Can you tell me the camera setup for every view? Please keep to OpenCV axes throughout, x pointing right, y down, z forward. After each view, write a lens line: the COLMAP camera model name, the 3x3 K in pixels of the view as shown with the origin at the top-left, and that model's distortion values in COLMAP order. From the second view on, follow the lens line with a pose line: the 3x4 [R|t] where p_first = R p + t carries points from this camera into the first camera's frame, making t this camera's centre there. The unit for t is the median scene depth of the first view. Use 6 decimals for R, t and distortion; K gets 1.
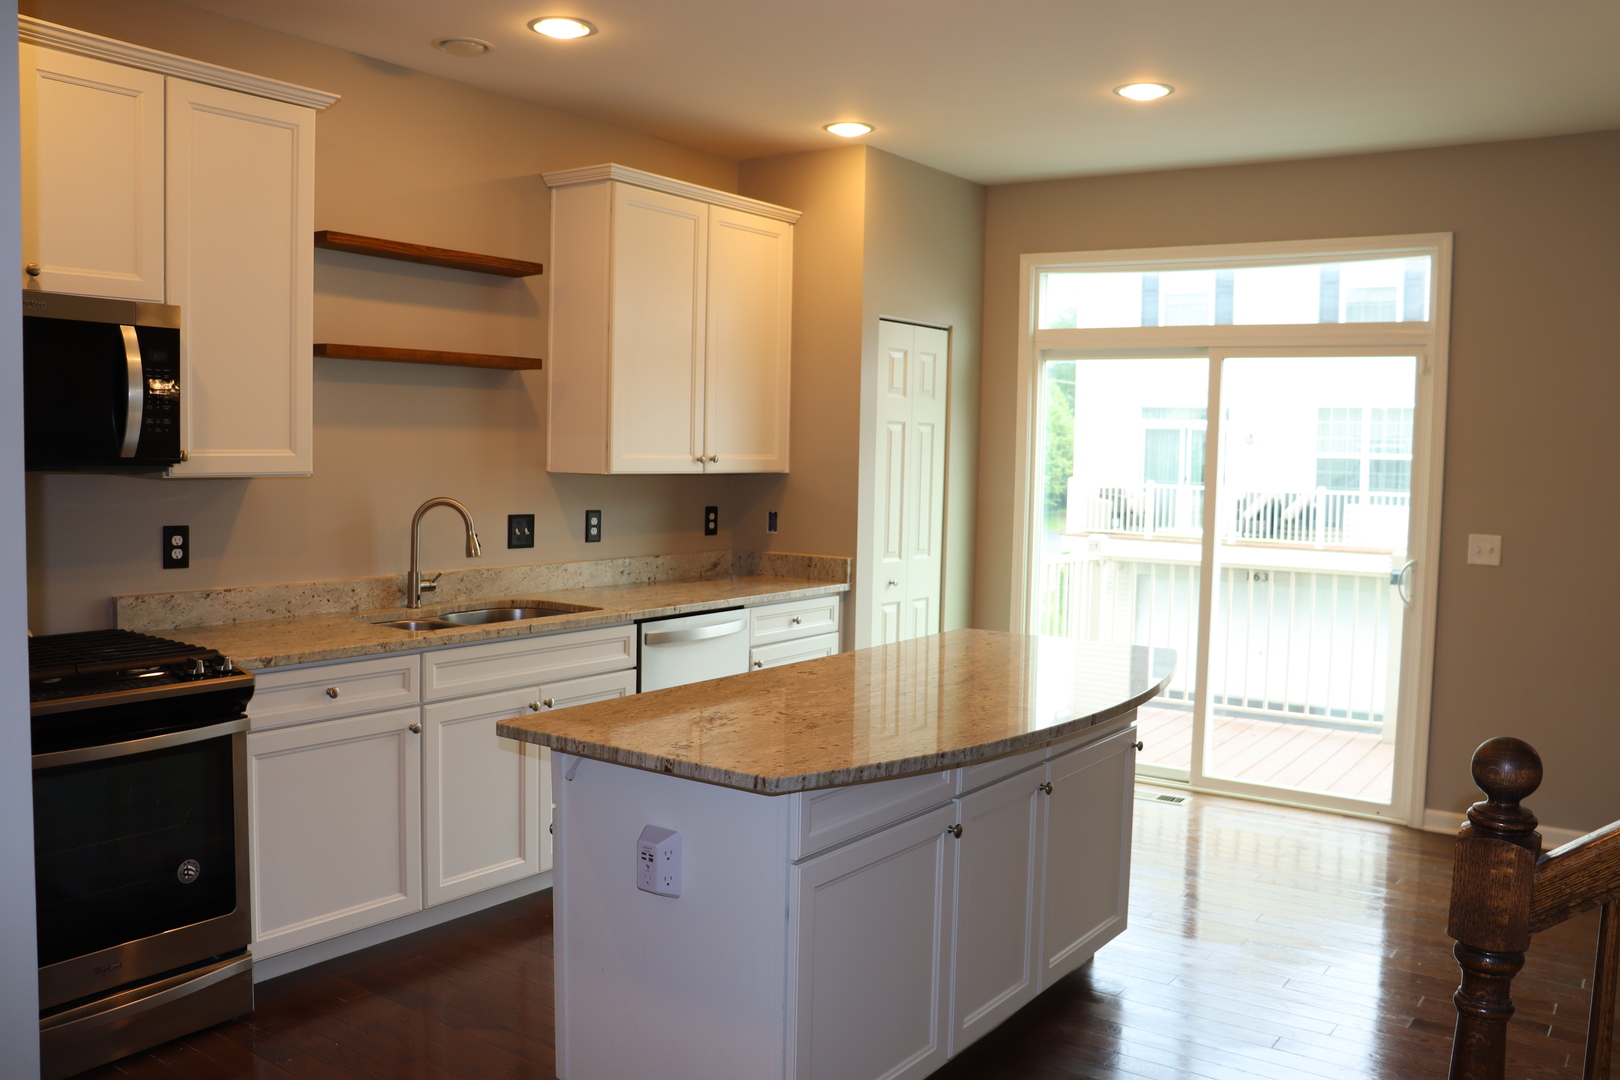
lens RADIAL K [[1333.2, 0, 817.8], [0, 1333.2, 534.3], [0, 0, 1]] dist [-0.174036, 0.151887]
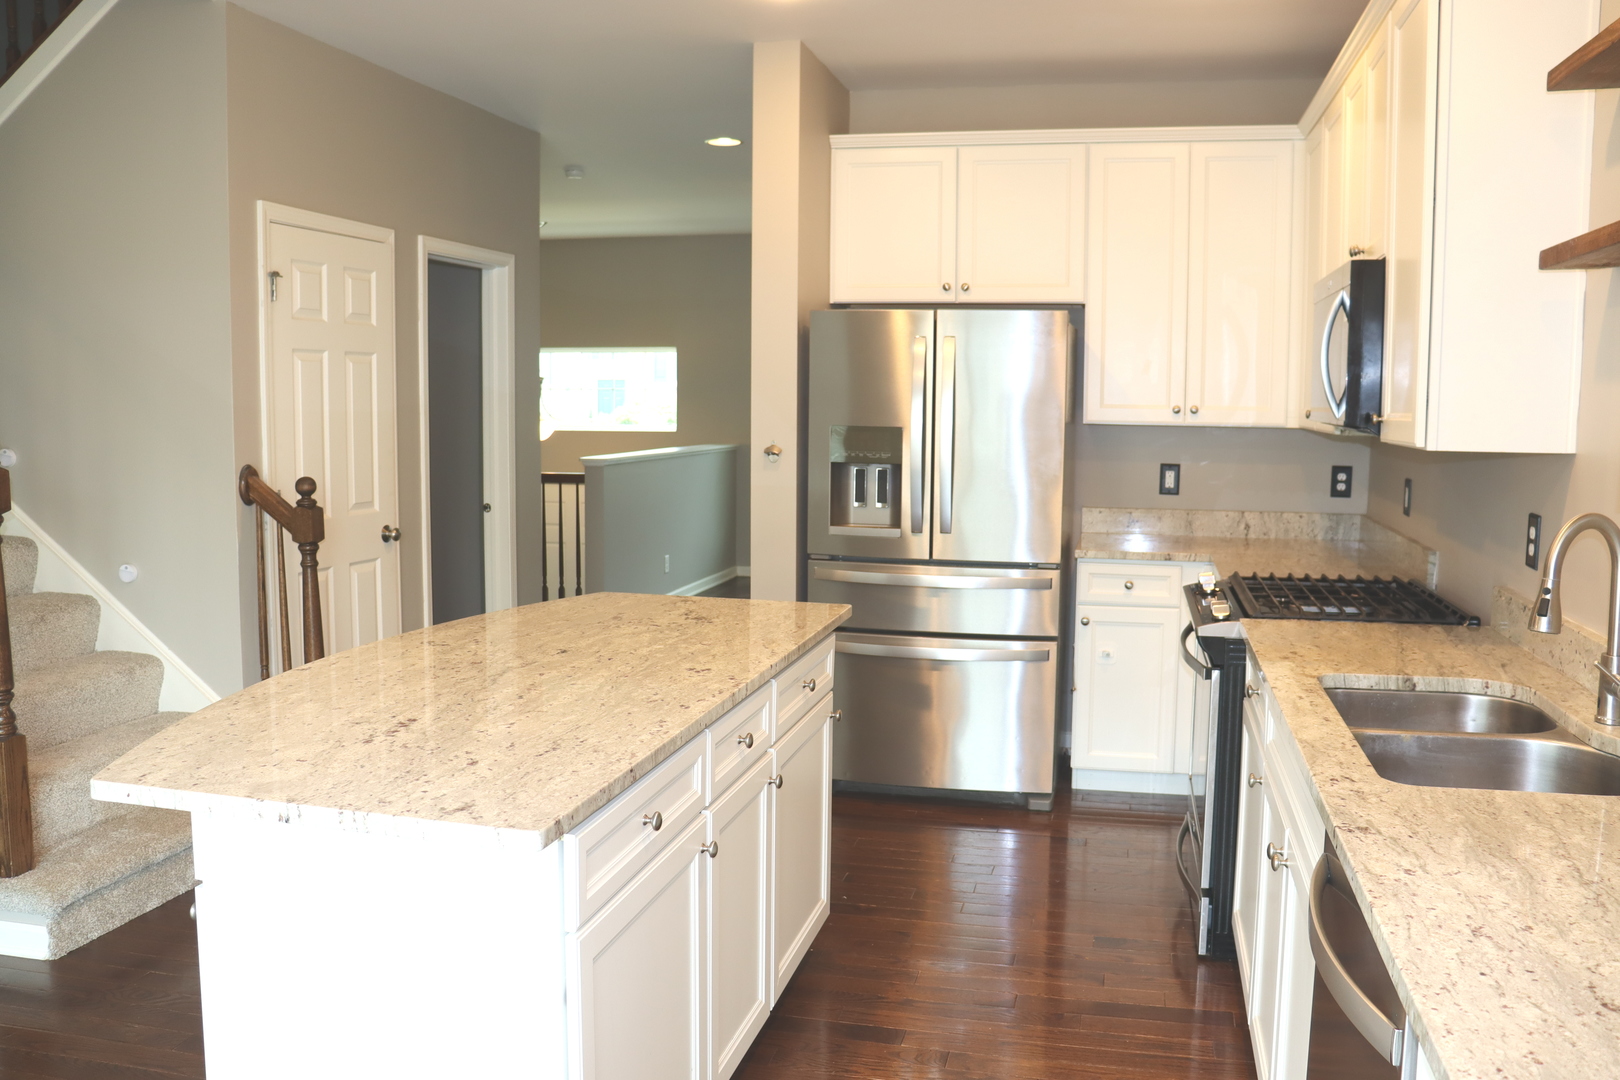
lens RADIAL K [[1333.2, 0, 817.8], [0, 1333.2, 534.3], [0, 0, 1]] dist [-0.174036, 0.151887]
pose [[-0.928849, 0.013085, -0.370227, 0.185172], [-0.047835, 0.986773, 0.154888, -0.088064], [0.367356, 0.161577, -0.915938, 1.451231]]
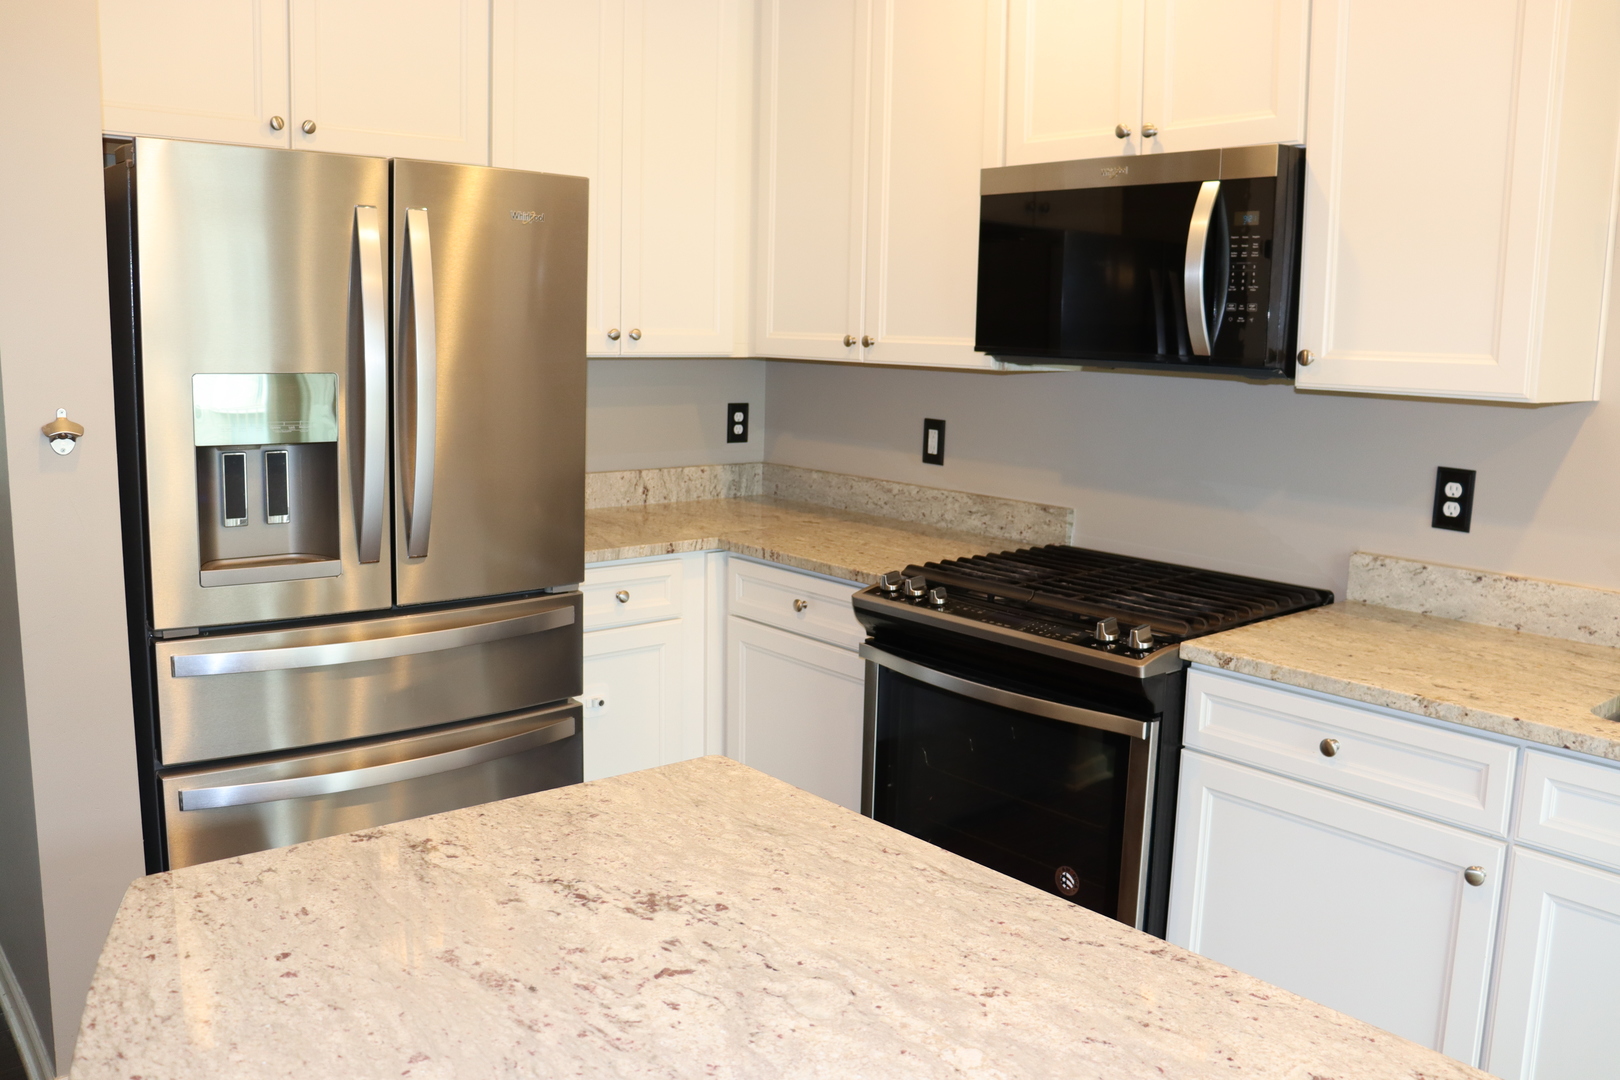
lens RADIAL K [[1333.2, 0, 817.8], [0, 1333.2, 534.3], [0, 0, 1]] dist [-0.174036, 0.151887]
pose [[-0.245849, 0.123700, -0.961383, 0.227628], [-0.088204, 0.984854, 0.149276, -0.041094], [0.965287, 0.121497, -0.231214, 0.778204]]
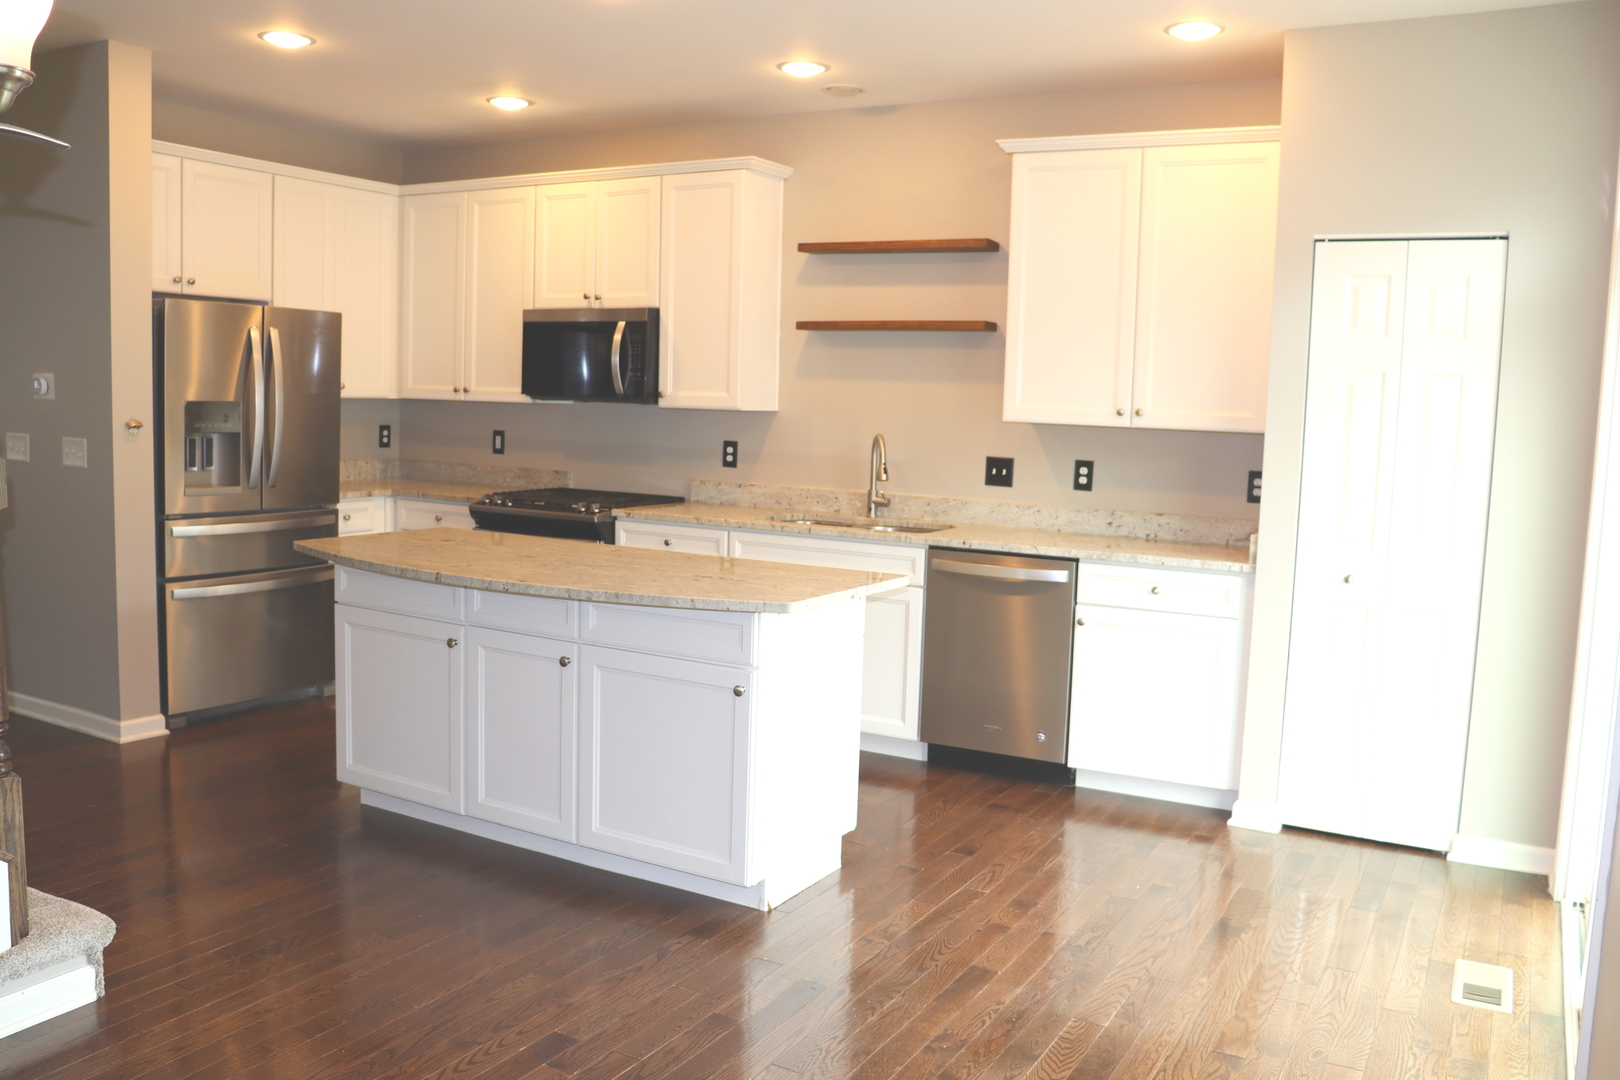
lens RADIAL K [[1333.2, 0, 817.8], [0, 1333.2, 534.3], [0, 0, 1]] dist [-0.174036, 0.151887]
pose [[0.106452, 0.087576, -0.990454, 1.094139], [-0.092835, 0.992638, 0.077792, -0.028179], [0.989975, 0.083668, 0.113798, 0.864328]]
